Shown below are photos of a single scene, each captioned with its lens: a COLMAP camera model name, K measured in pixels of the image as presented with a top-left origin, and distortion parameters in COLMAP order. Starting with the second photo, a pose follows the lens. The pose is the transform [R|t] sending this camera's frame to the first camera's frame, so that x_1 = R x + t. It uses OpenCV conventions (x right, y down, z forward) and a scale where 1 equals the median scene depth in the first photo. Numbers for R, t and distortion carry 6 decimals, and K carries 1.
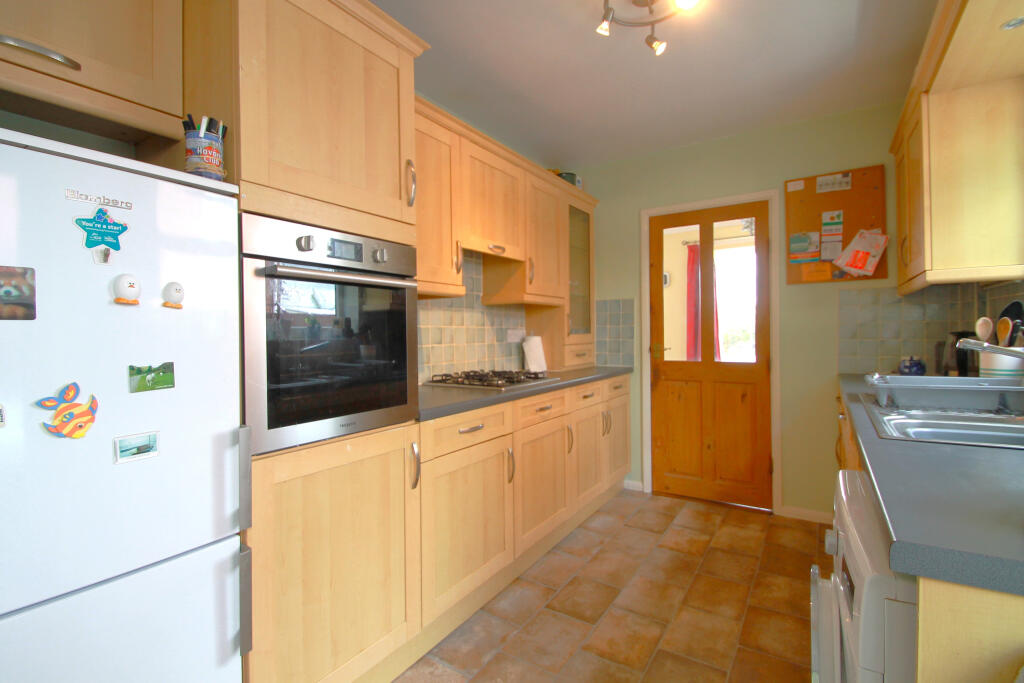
lens RADIAL K [[475.5, 0, 504.6], [0, 475.5, 336.7], [0, 0, 1]] dist [0.000265, -0.005157]
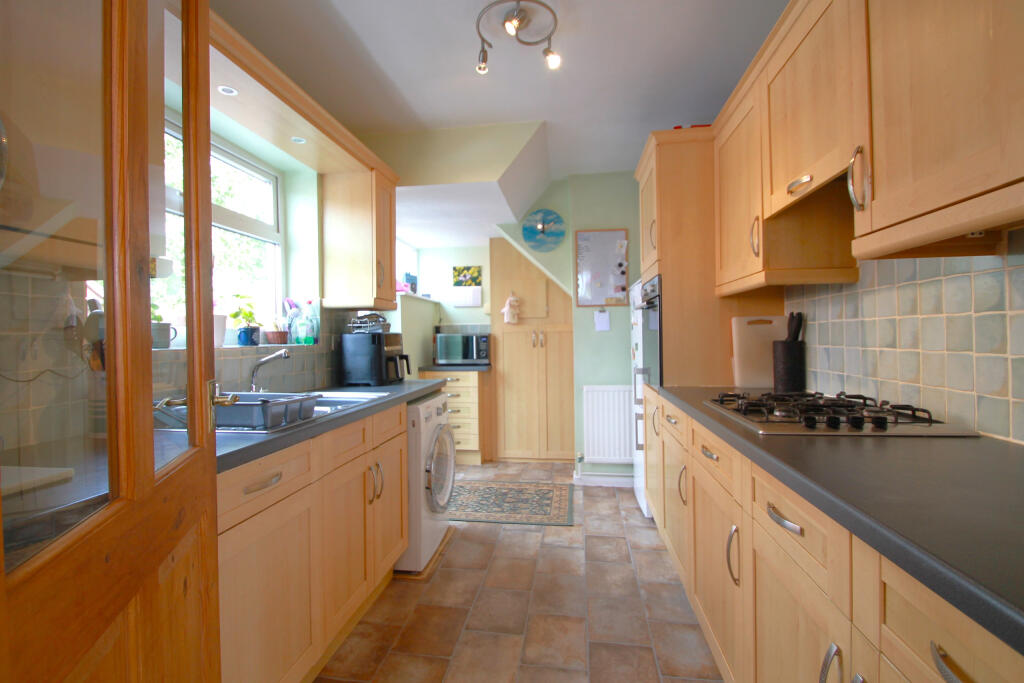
lens RADIAL K [[475.5, 0, 510.5], [0, 475.5, 336.9], [0, 0, 1]] dist [0.000265, -0.005157]
pose [[-0.900598, 0.022953, -0.434046, 0.698407], [0.020932, 0.999736, 0.009436, -0.017175], [0.434149, -0.000587, -0.900841, 1.709996]]
